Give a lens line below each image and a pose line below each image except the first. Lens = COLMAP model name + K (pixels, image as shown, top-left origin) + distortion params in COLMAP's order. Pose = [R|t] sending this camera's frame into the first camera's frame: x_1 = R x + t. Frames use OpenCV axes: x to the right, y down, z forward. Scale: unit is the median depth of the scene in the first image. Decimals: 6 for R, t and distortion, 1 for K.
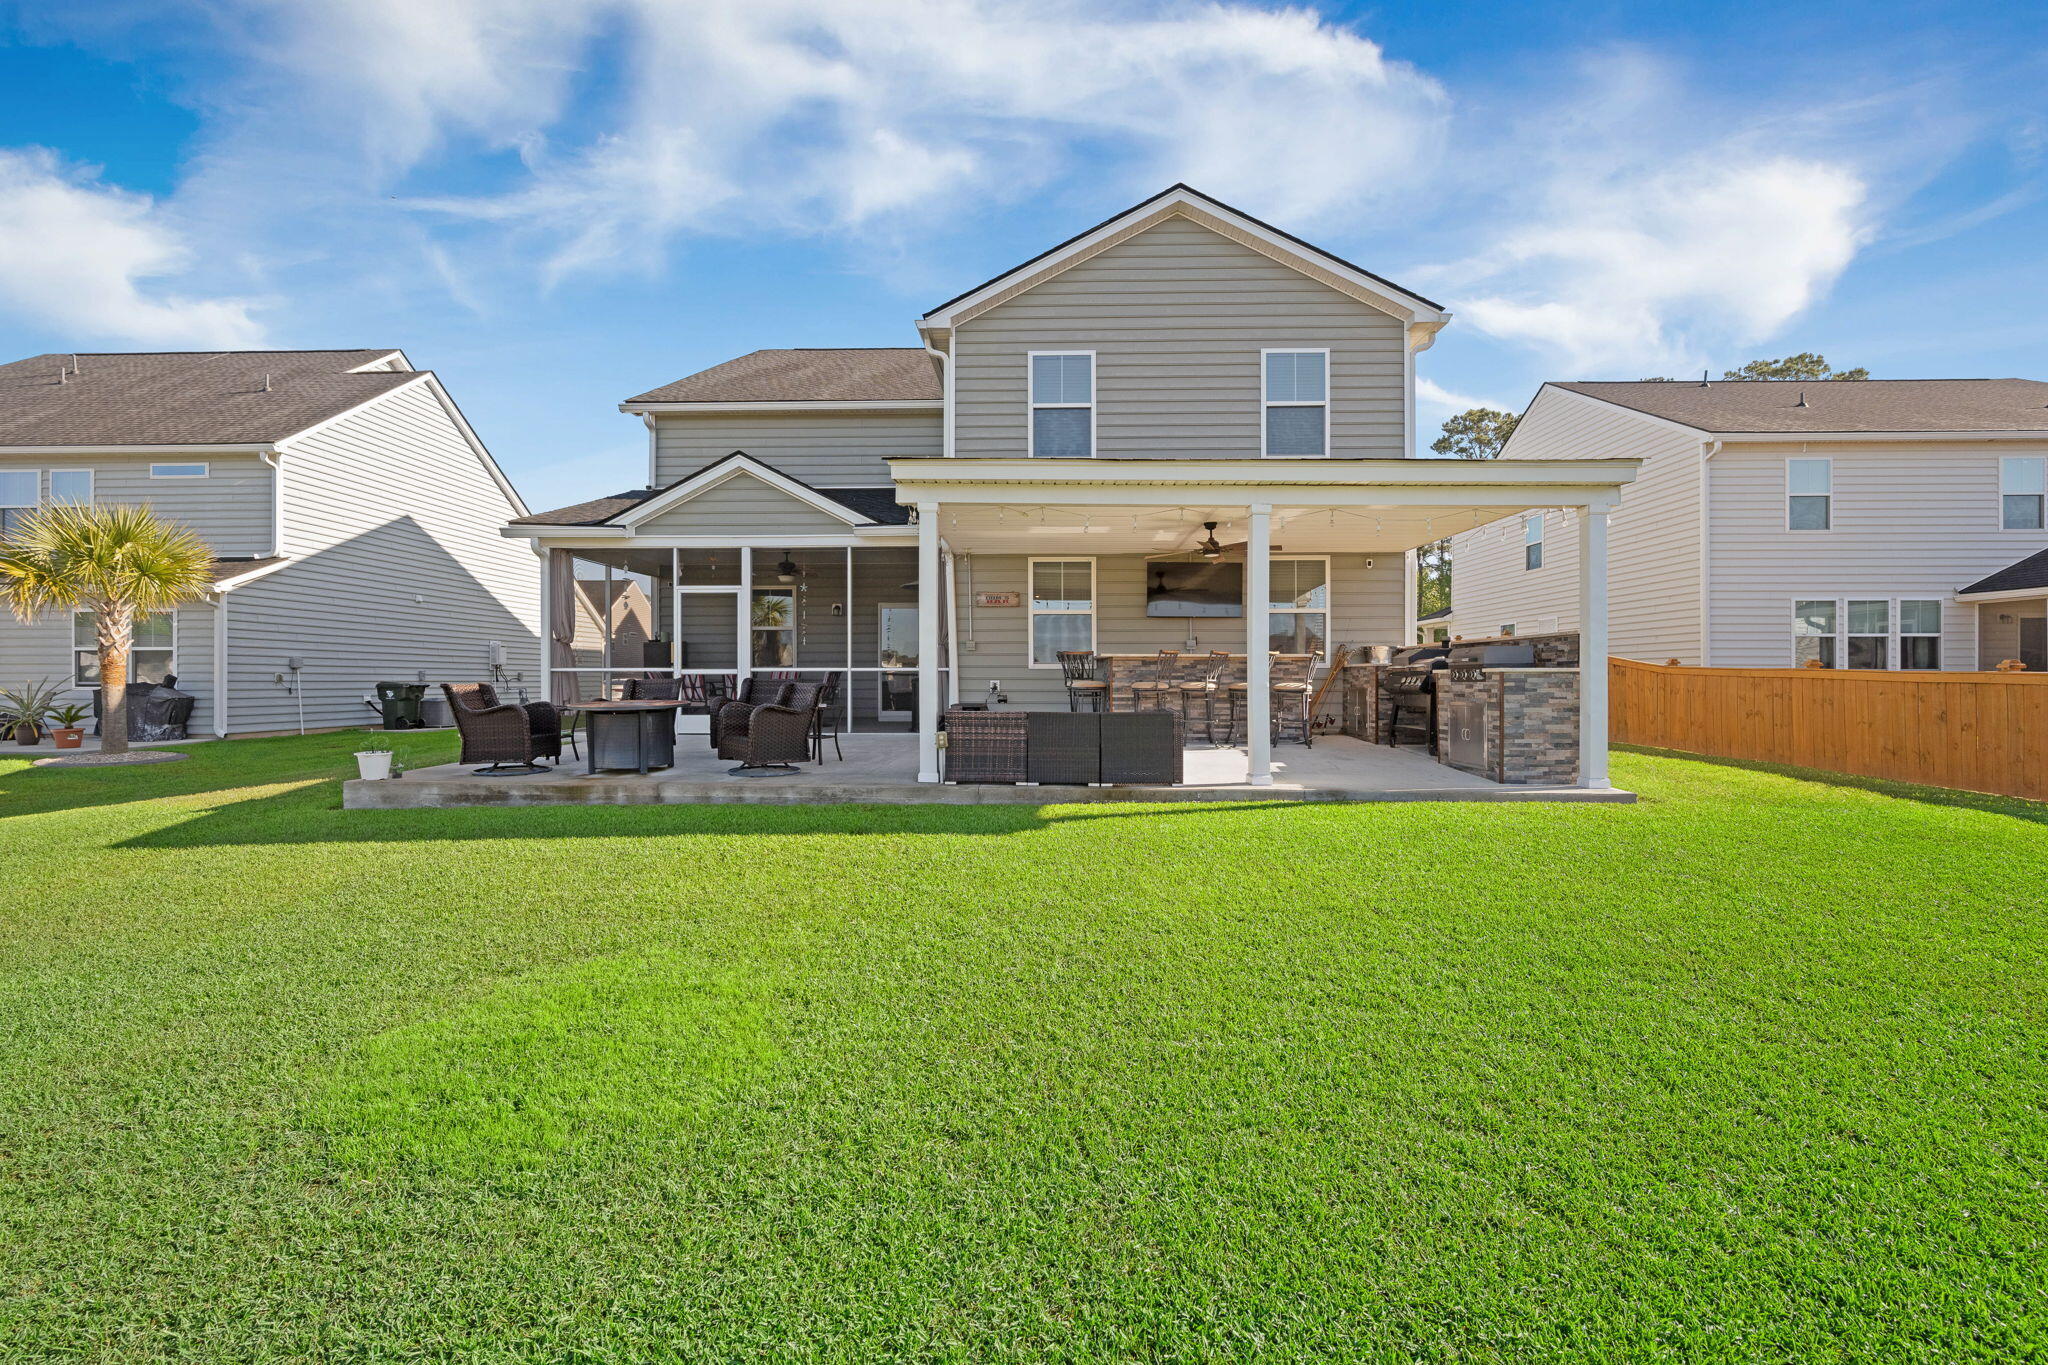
lens RADIAL K [[878.2, 0, 1033.9], [0, 878.2, 682.0], [0, 0, 1]] dist [-0.002224, -0.000521]
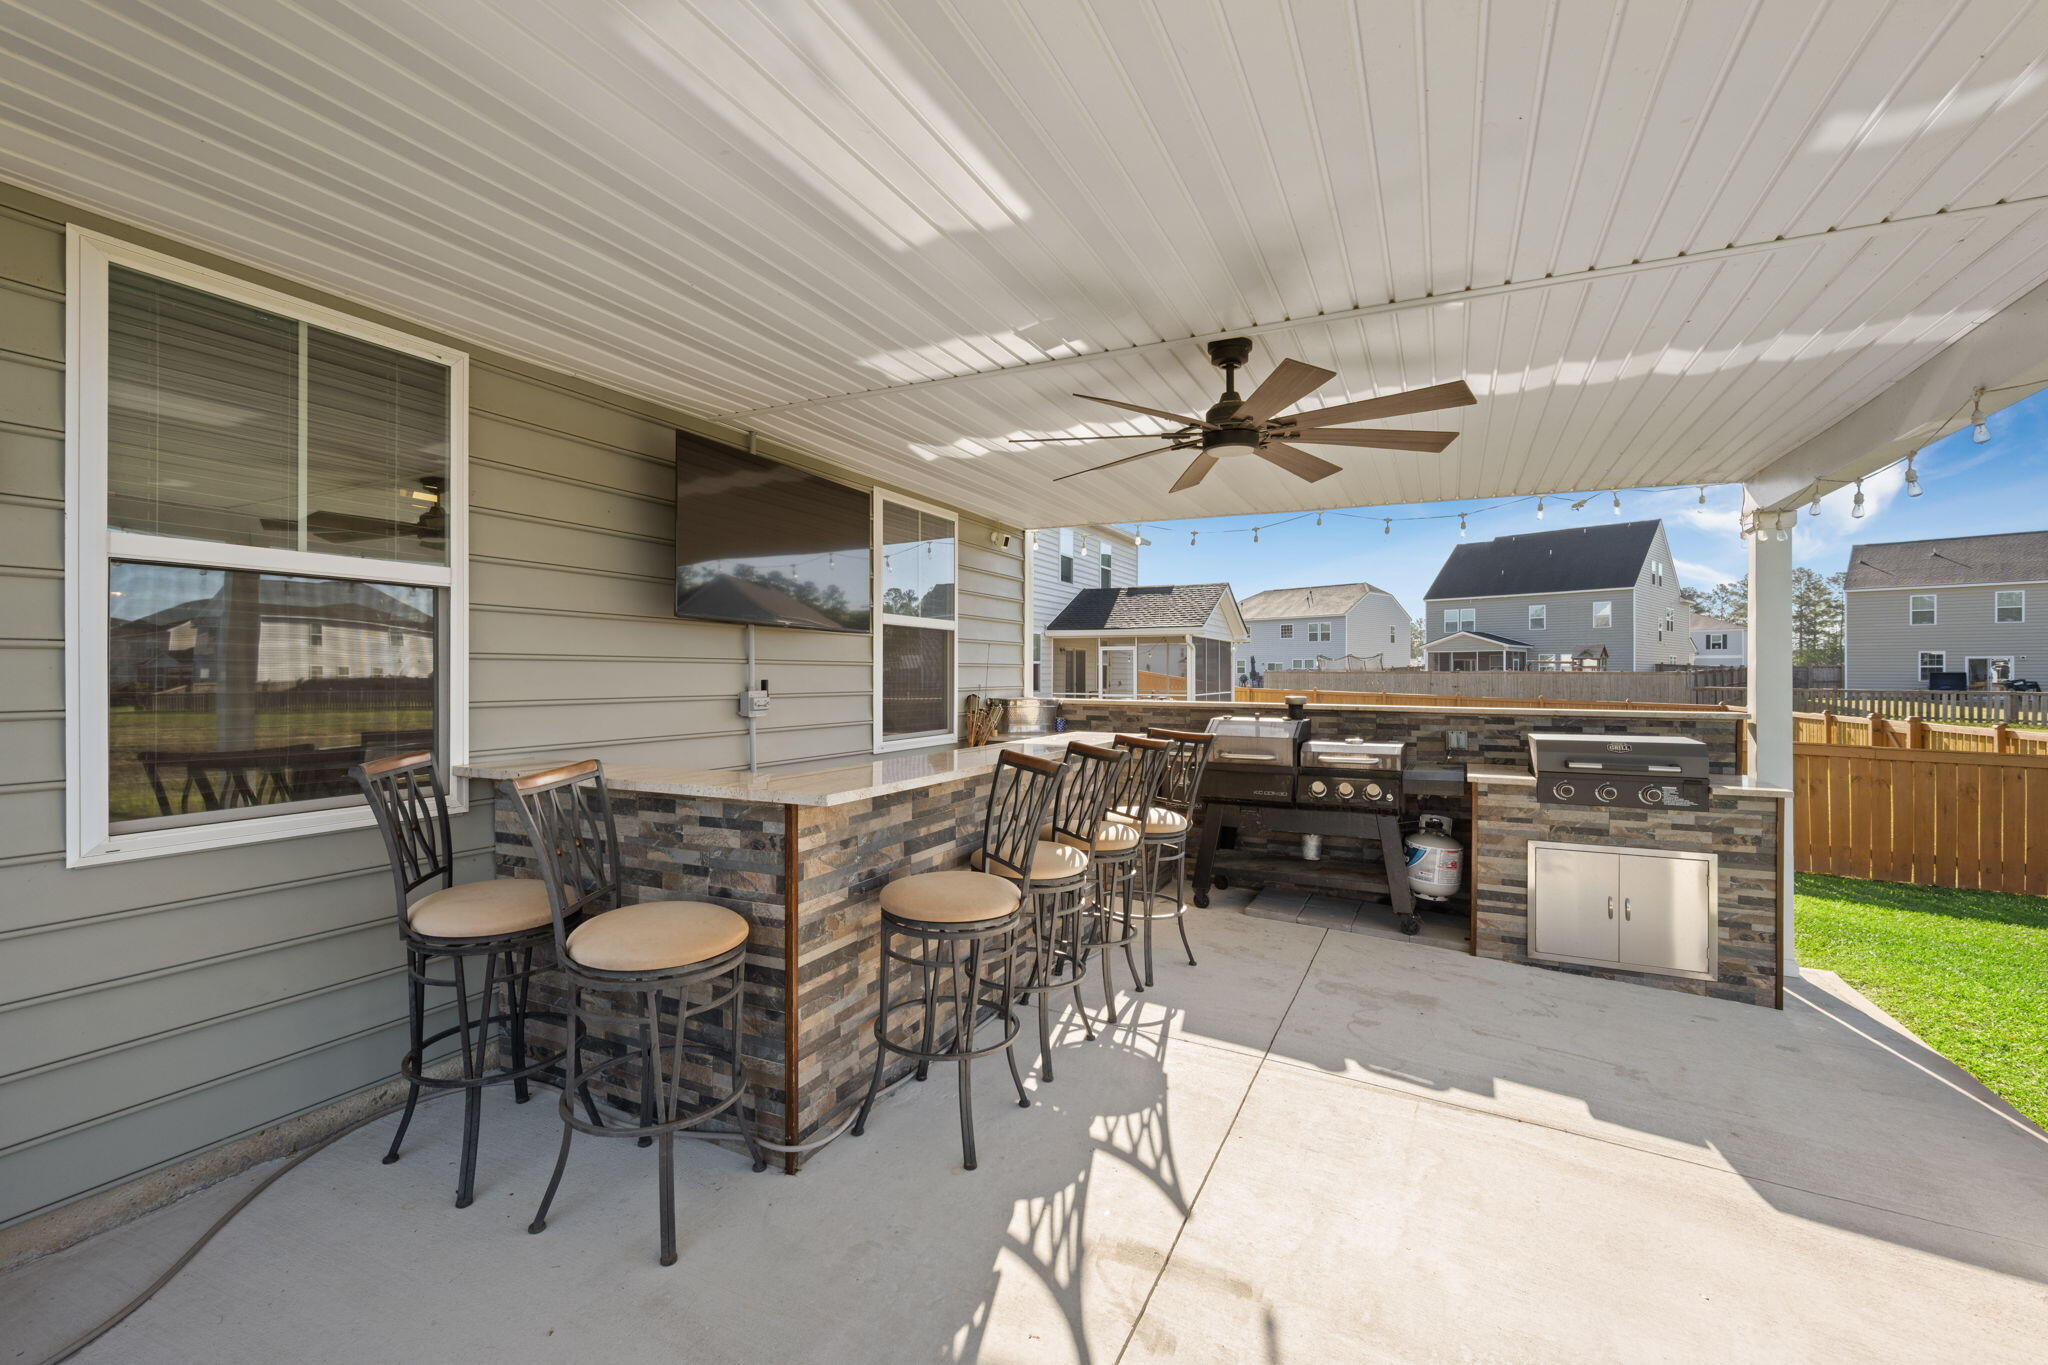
lens RADIAL K [[878.2, 0, 1033.9], [0, 878.2, 682.0], [0, 0, 1]] dist [-0.002224, -0.000521]
pose [[0.419363, -0.004113, 0.907809, -0.083672], [-0.001600, 0.999985, 0.005270, -0.052861], [-0.907817, -0.003663, 0.419350, 0.755436]]
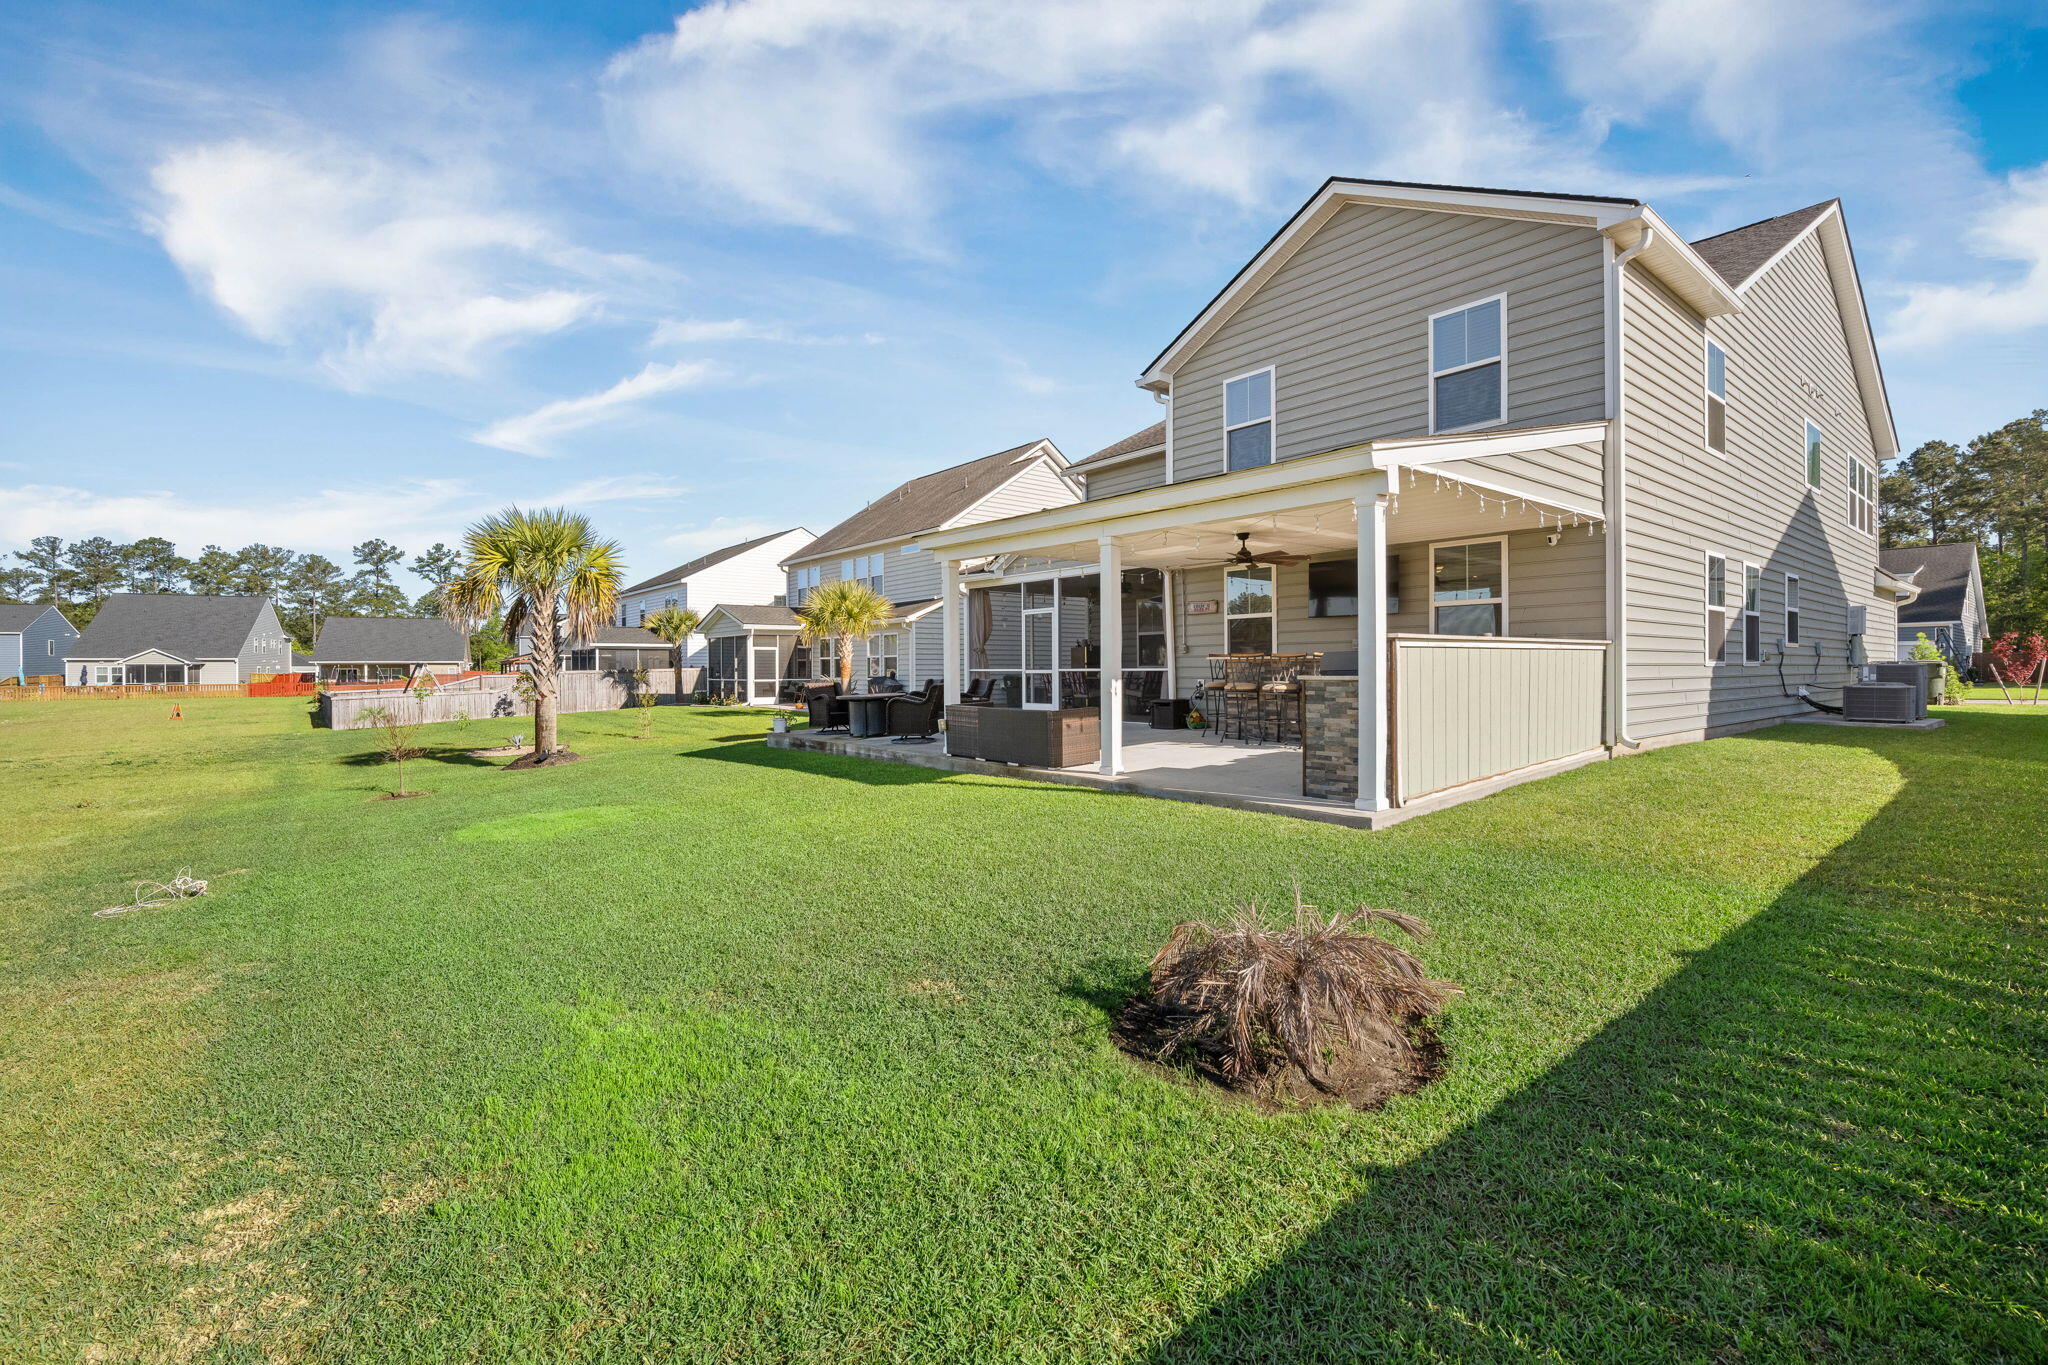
lens RADIAL K [[896.1, 0, 1031.4], [0, 896.1, 663.3], [0, 0, 1]] dist [-0.001244, -0.000184]
pose [[0.656143, -0.008444, -0.754589, 0.683085], [0.003838, 0.999962, -0.007852, -0.014646], [0.754627, 0.002256, 0.656150, 0.082734]]
